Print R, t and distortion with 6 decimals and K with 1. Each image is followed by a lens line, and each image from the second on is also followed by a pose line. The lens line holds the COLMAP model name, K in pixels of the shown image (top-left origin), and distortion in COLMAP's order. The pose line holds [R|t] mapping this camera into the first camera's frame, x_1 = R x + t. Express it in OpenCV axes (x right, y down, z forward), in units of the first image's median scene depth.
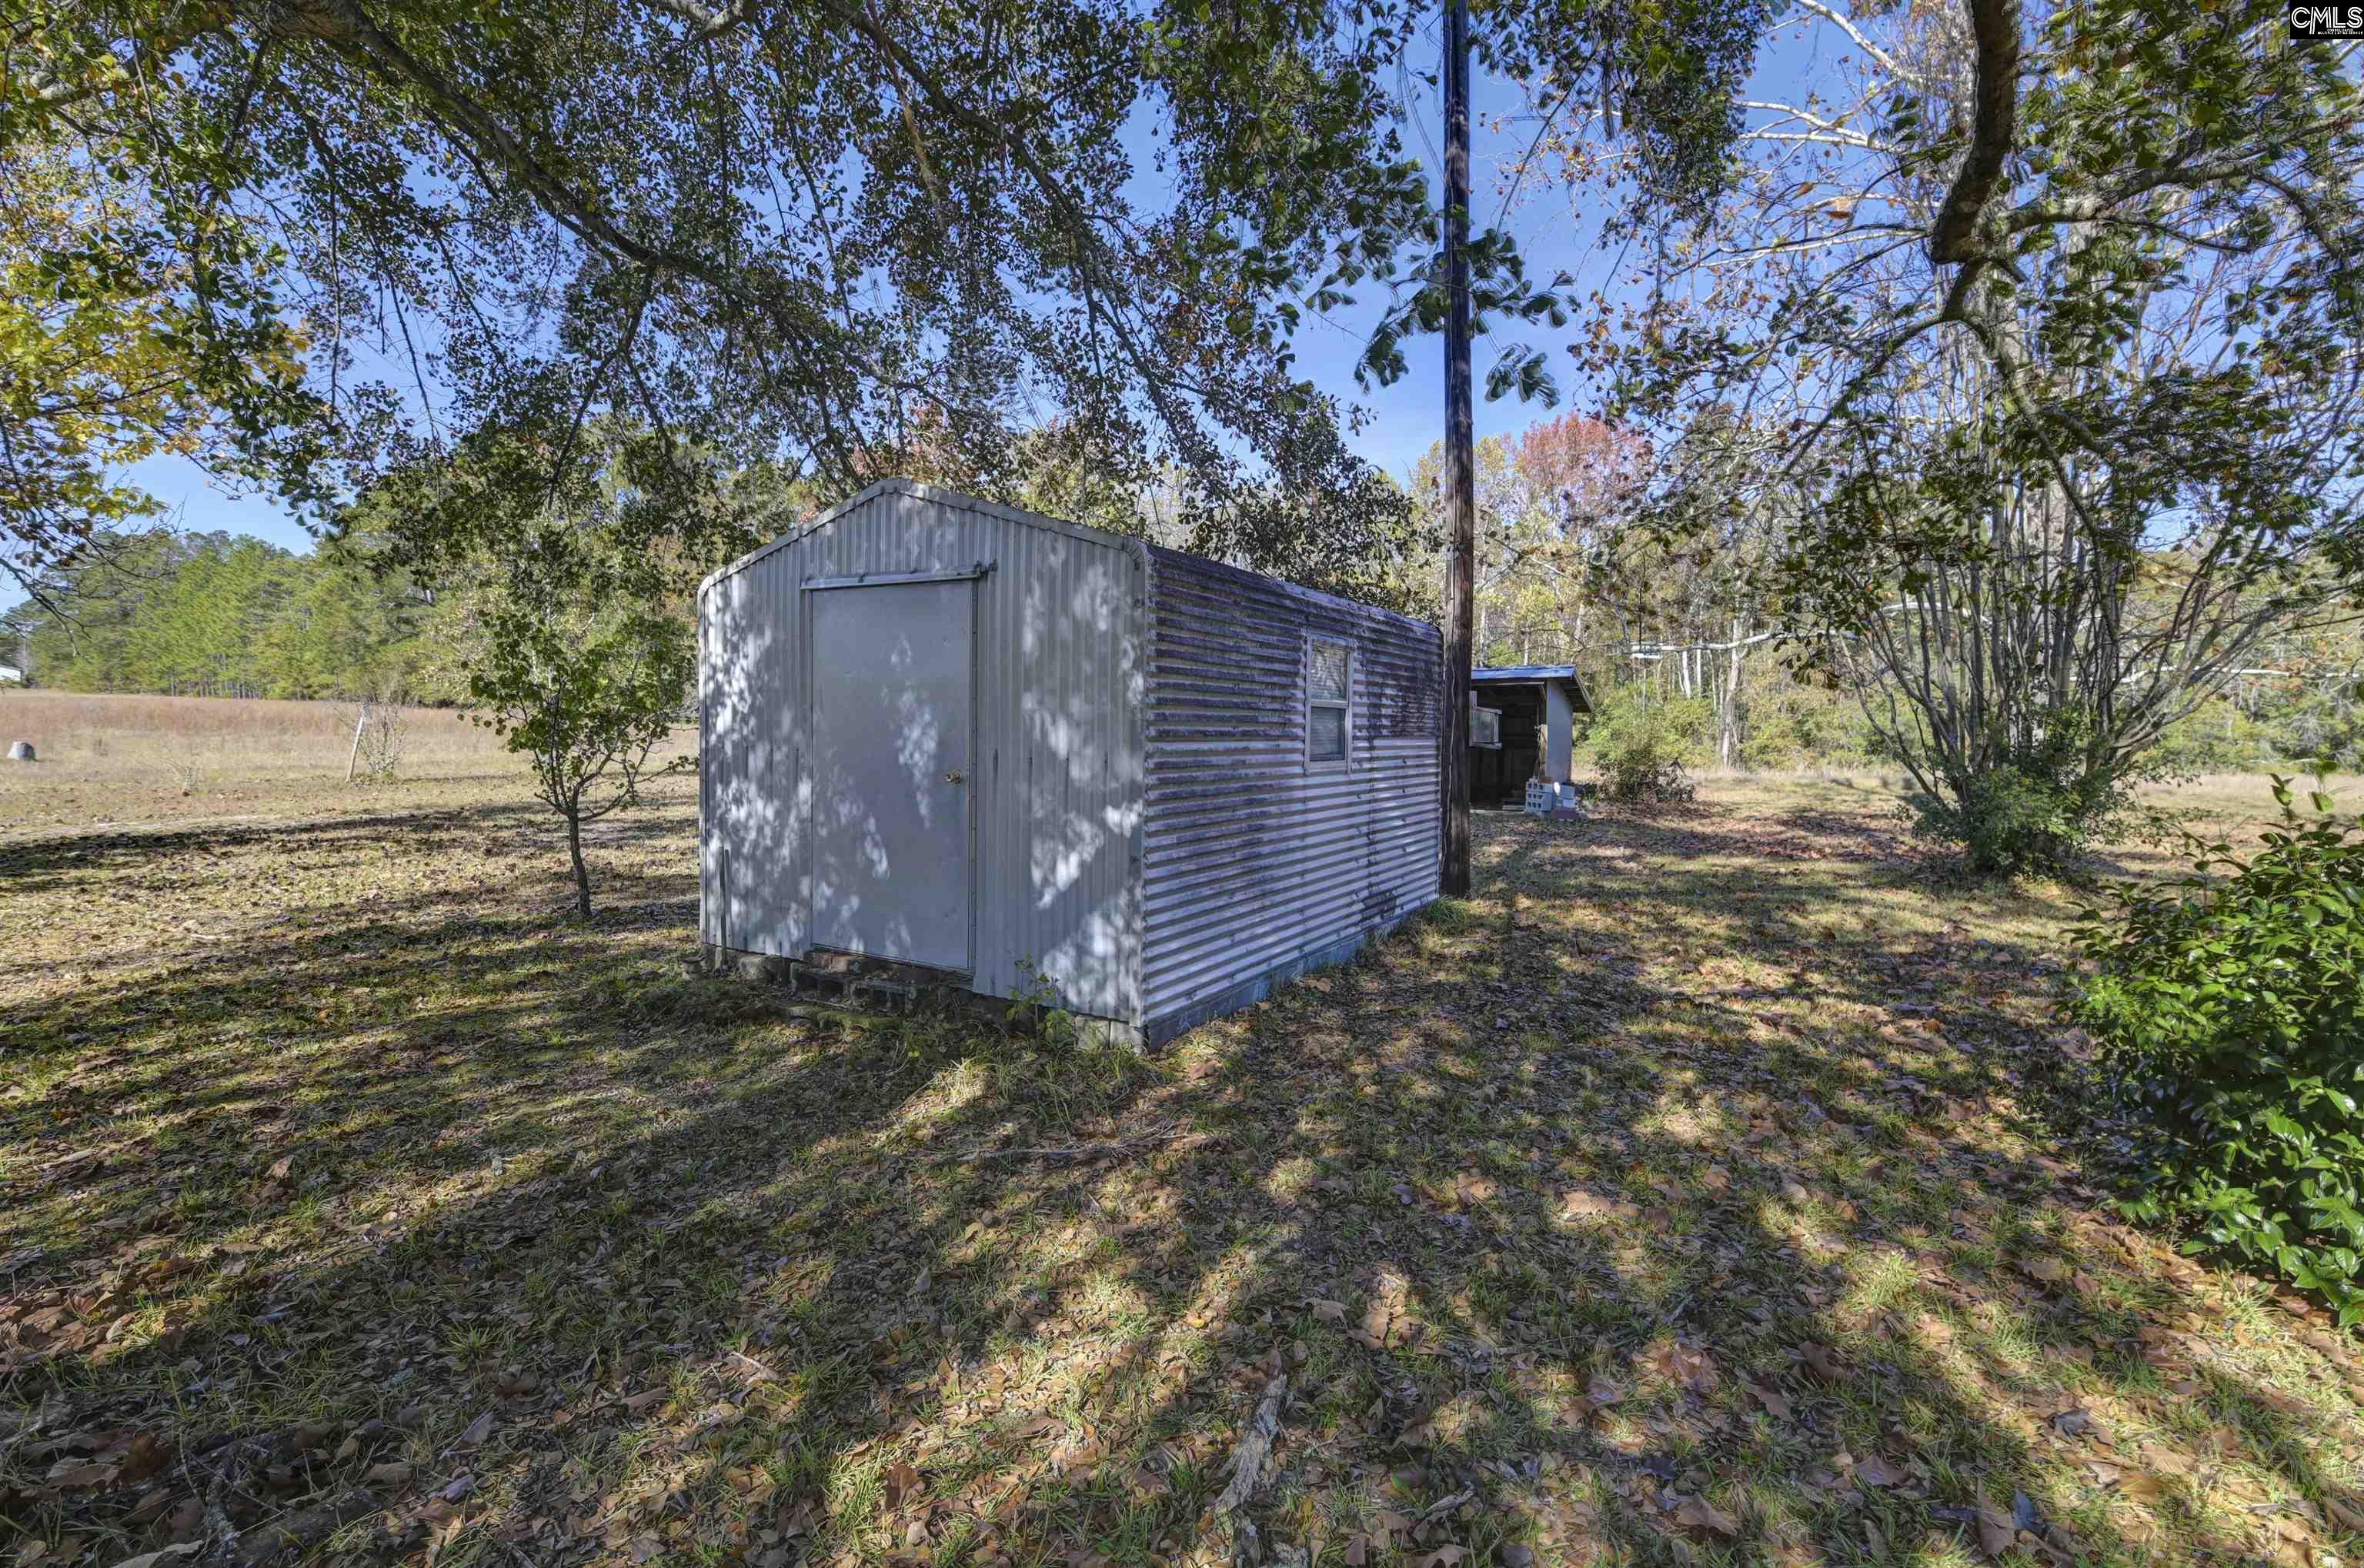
lens RADIAL K [[1088.8, 0, 1182.0], [0, 1088.8, 784.0], [0, 0, 1]] dist [-0.001451, -0.000618]
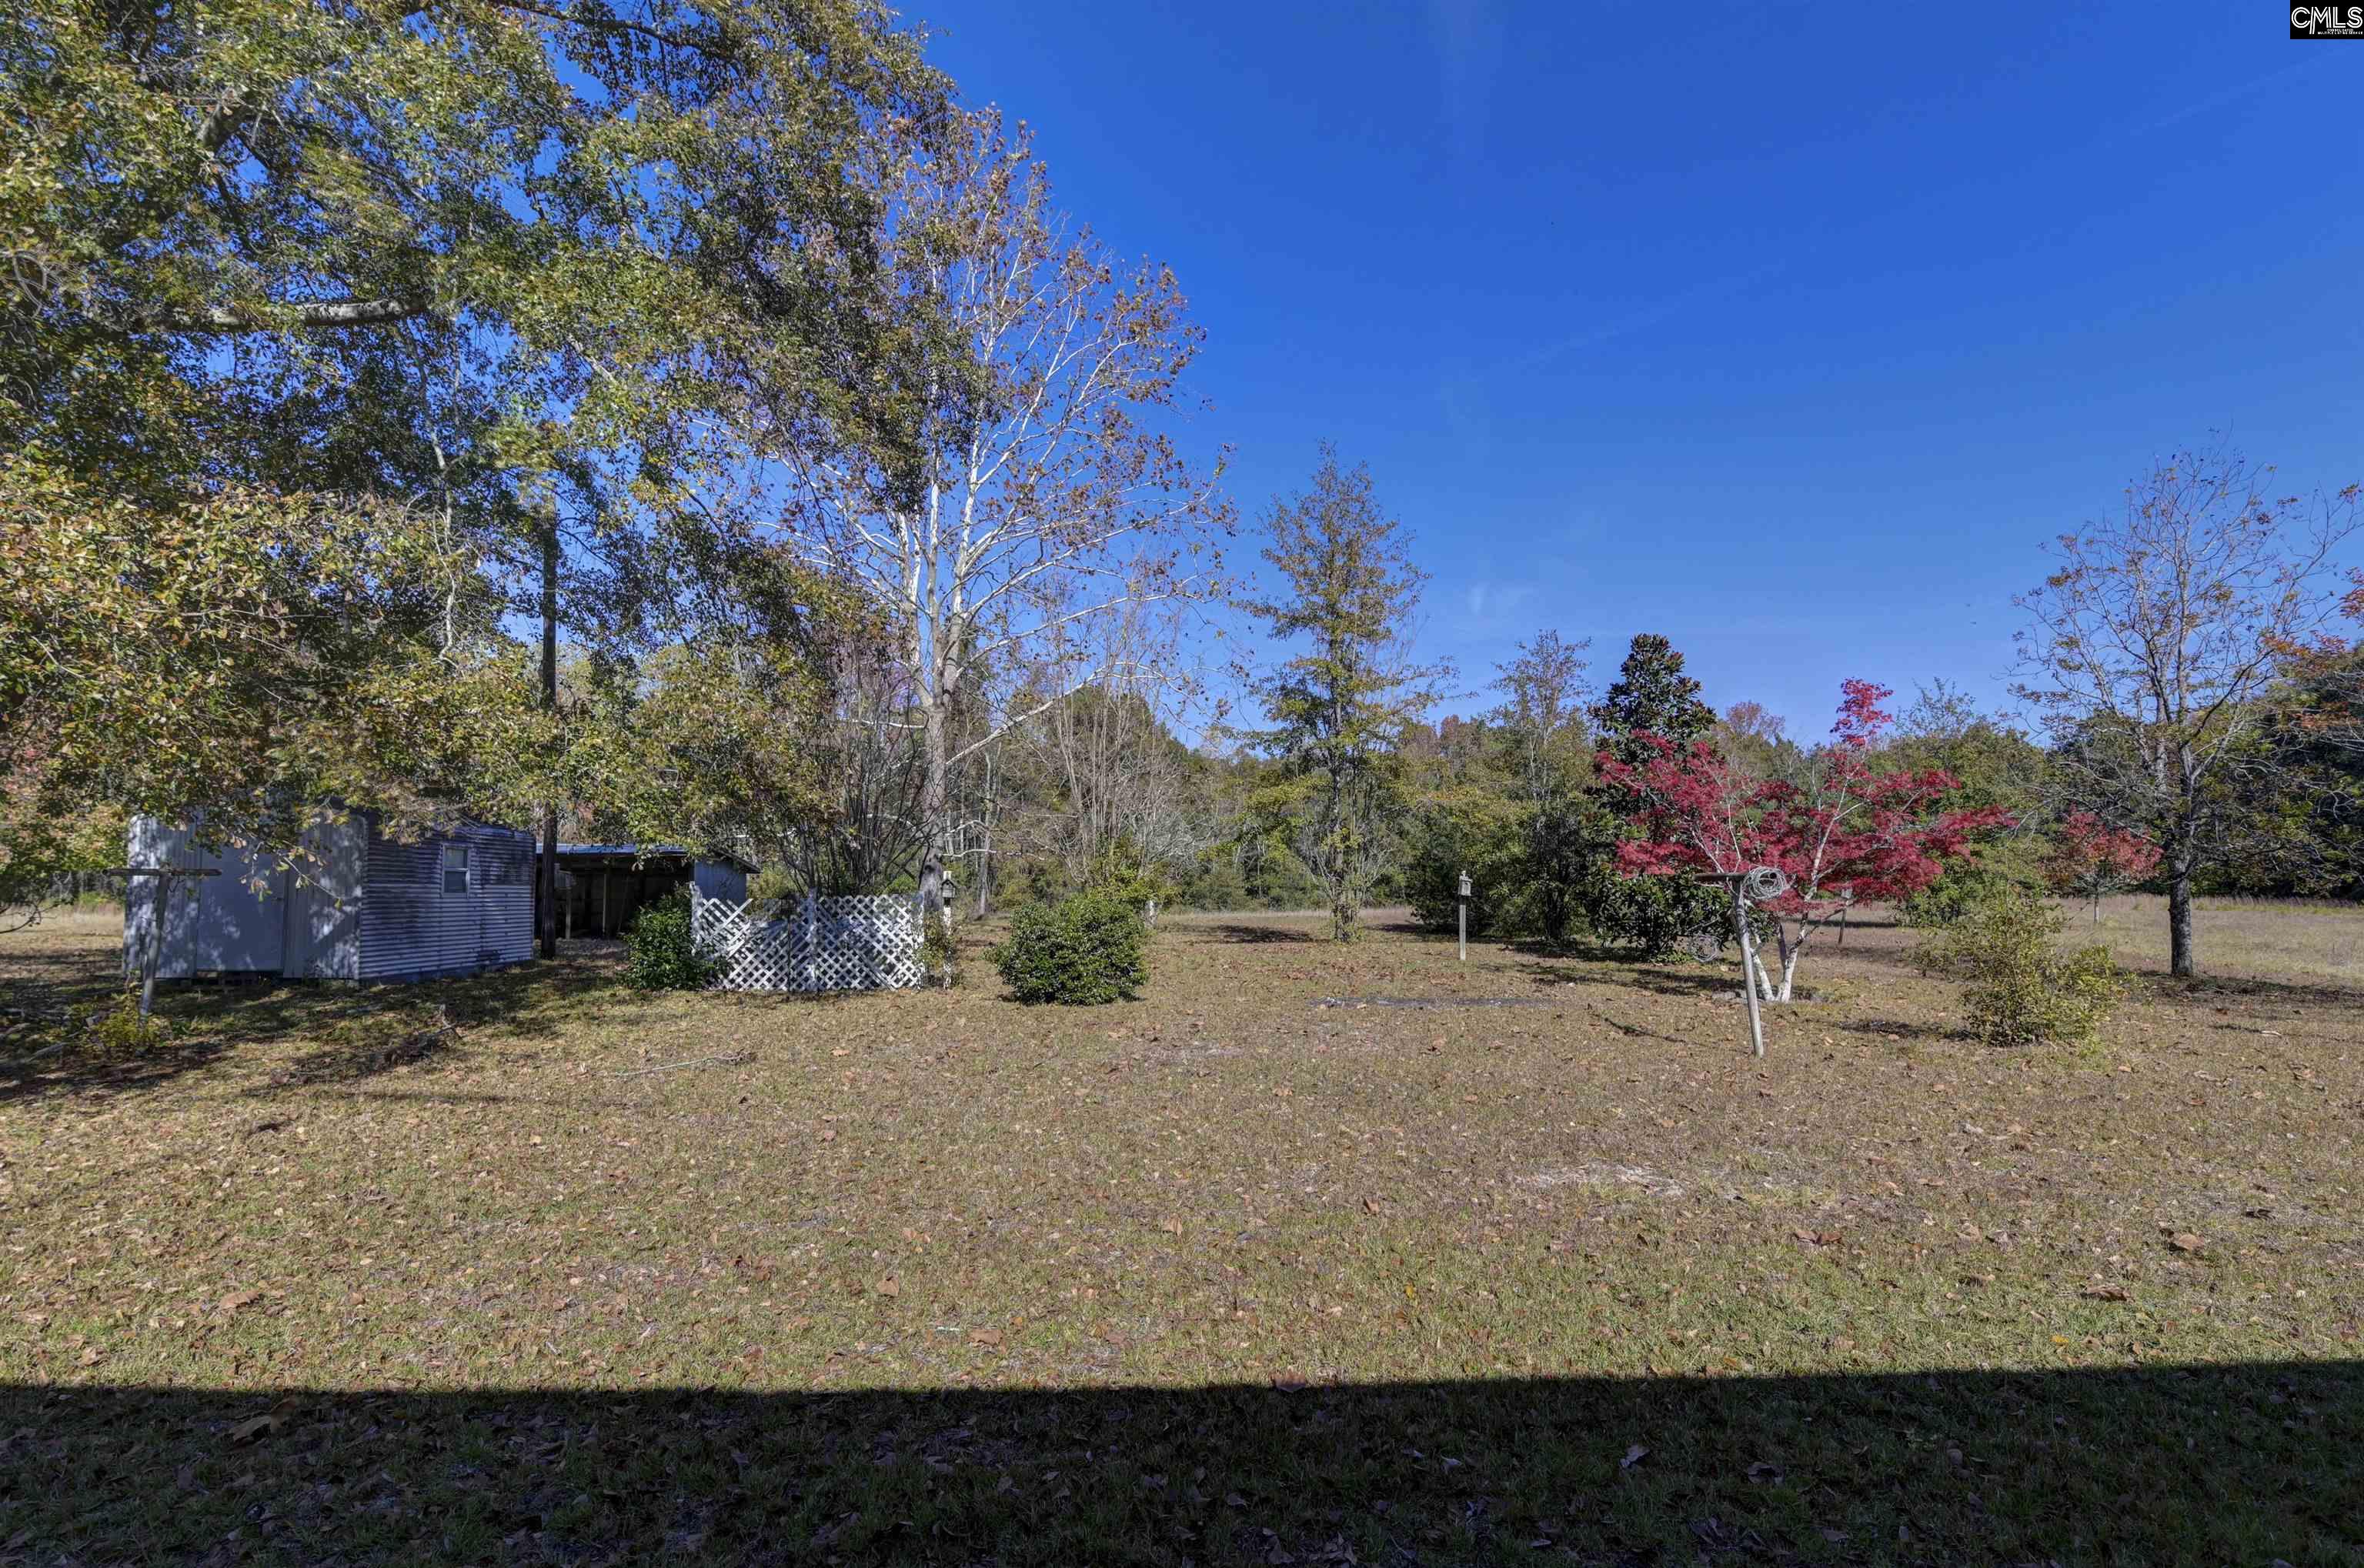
lens RADIAL K [[1127.2, 0, 1187.2], [0, 1127.2, 814.2], [0, 0, 1]] dist [0.000310, -0.009413]
pose [[0.837147, 0.021500, 0.546555, 0.145243], [0.043891, 0.993365, -0.106304, 0.171298], [-0.545214, 0.112981, 0.830649, -2.402504]]
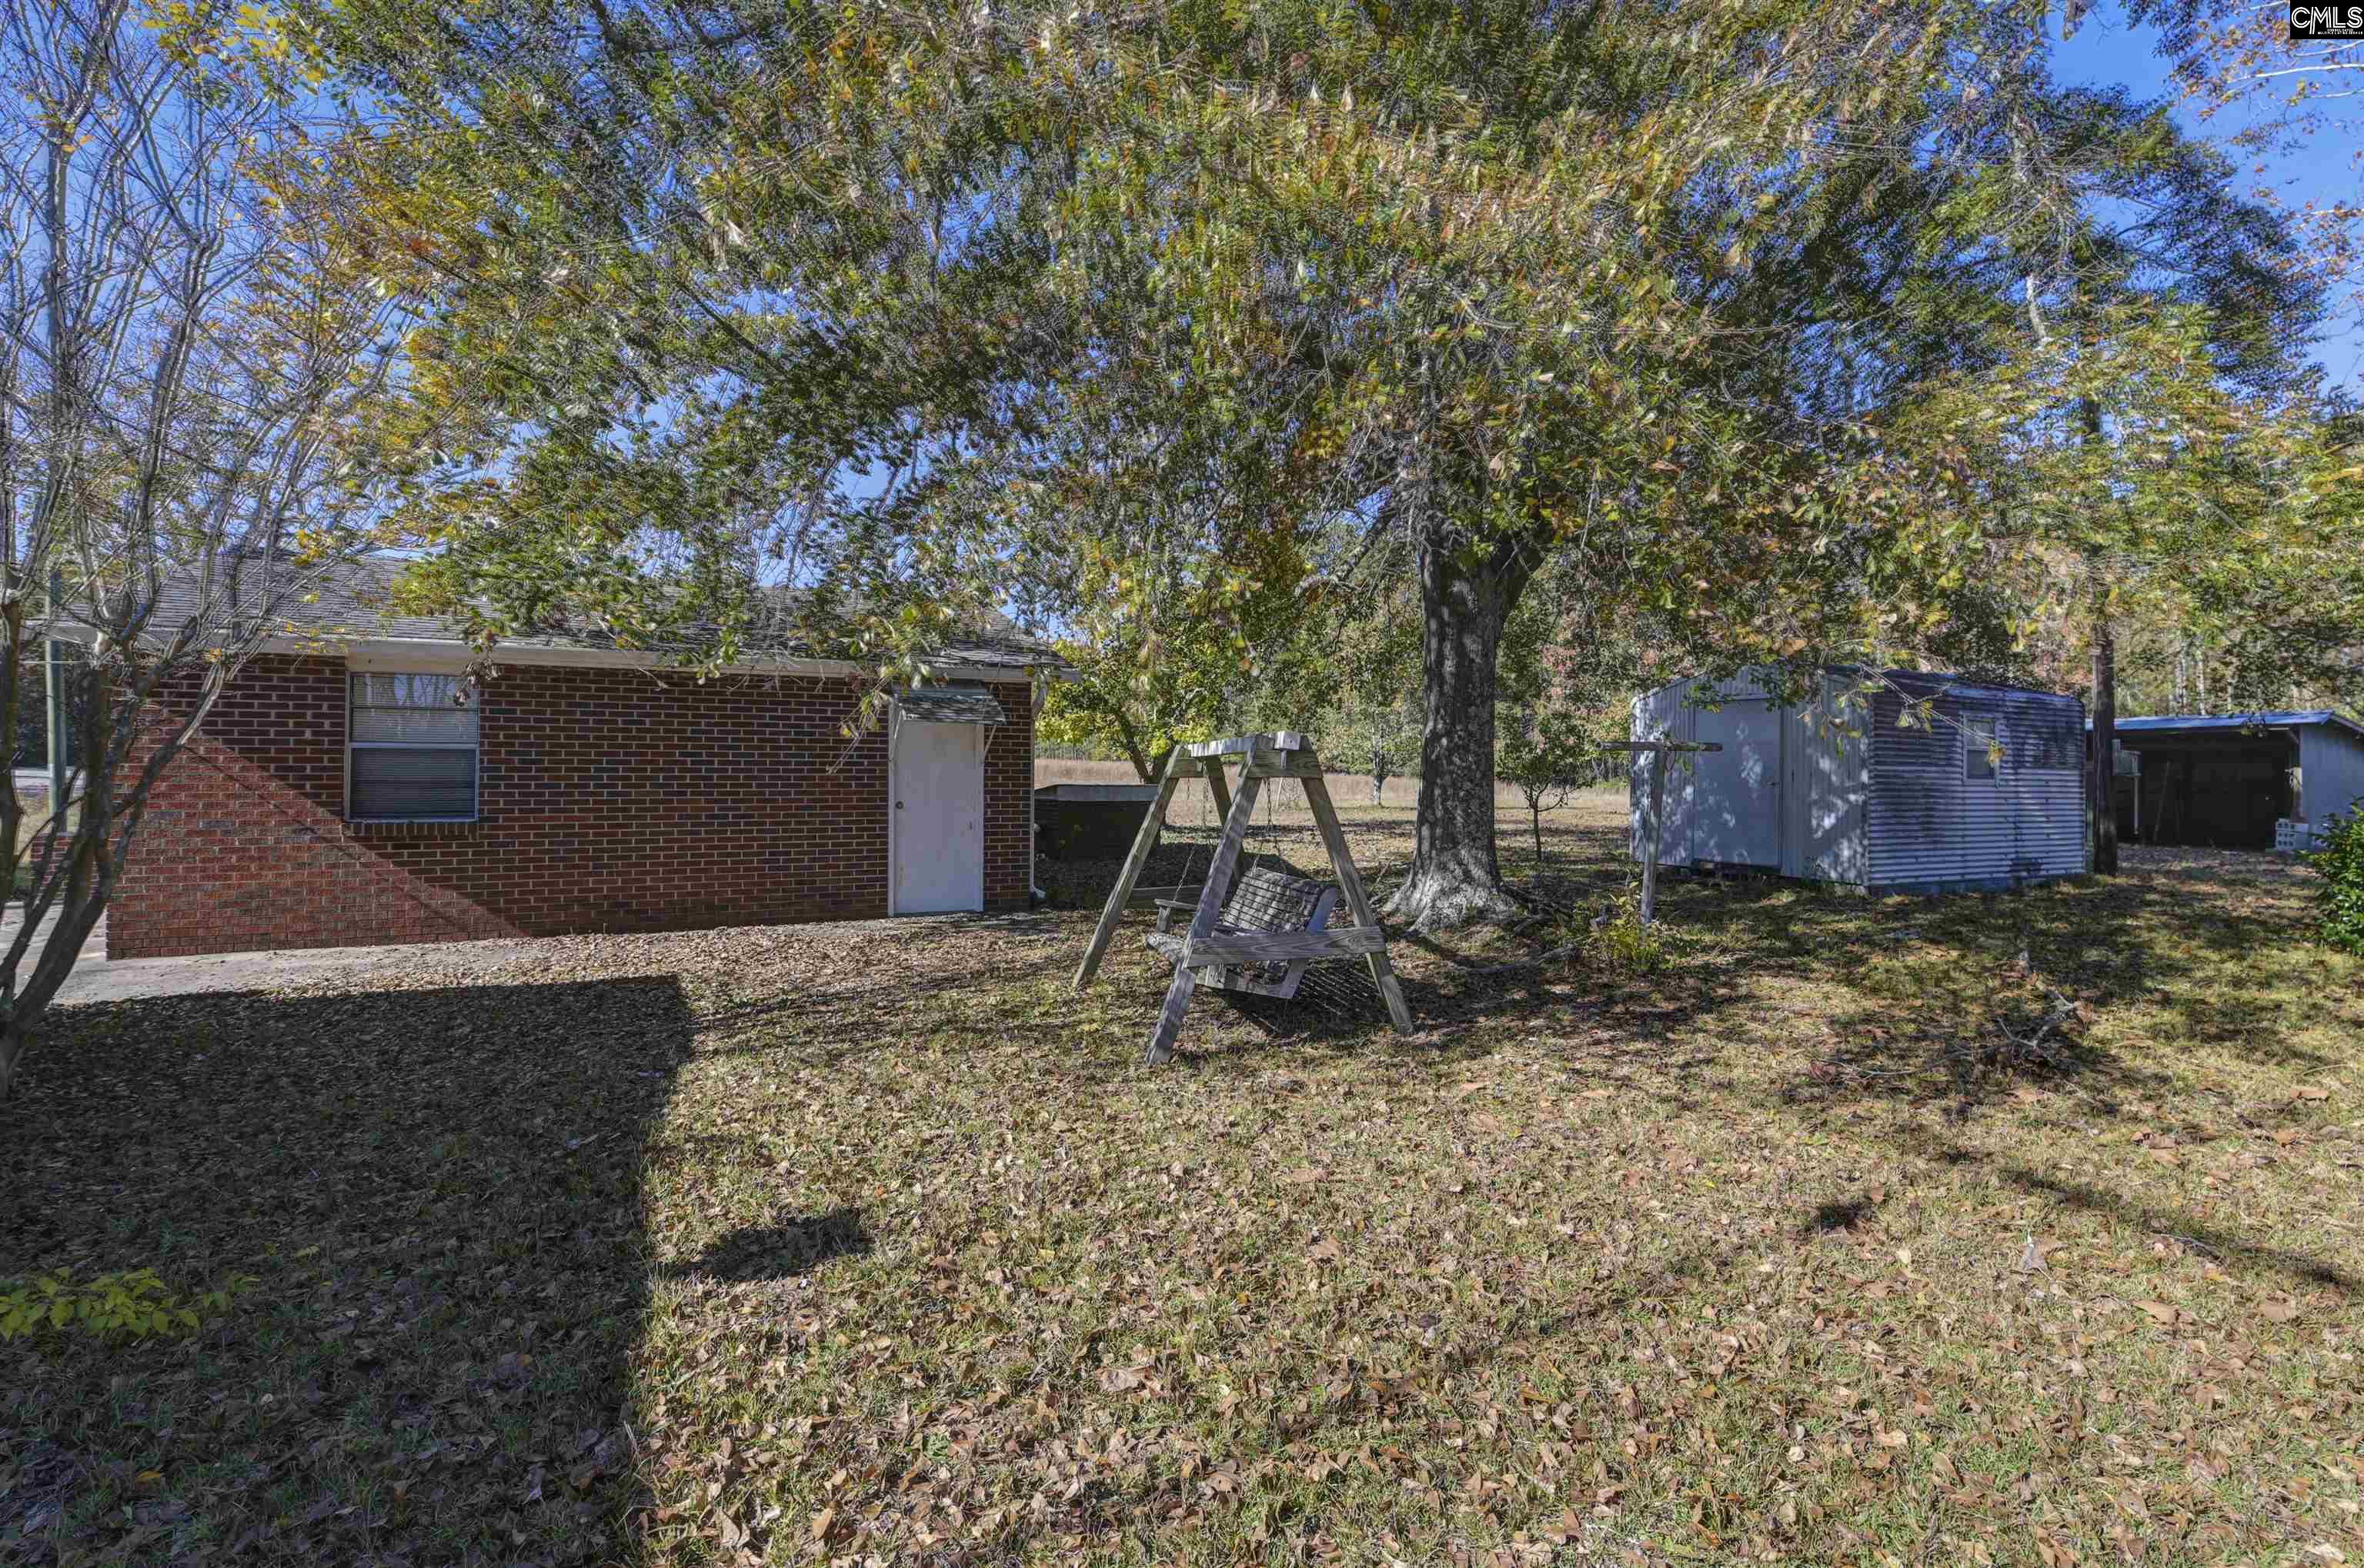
lens RADIAL K [[1088.8, 0, 1182.0], [0, 1088.8, 784.0], [0, 0, 1]] dist [-0.001451, -0.000618]
pose [[0.838132, -0.000884, -0.545466, 0.004217], [-0.028632, 0.998549, -0.045612, 0.129882], [0.544715, 0.053847, 0.836891, -1.524505]]
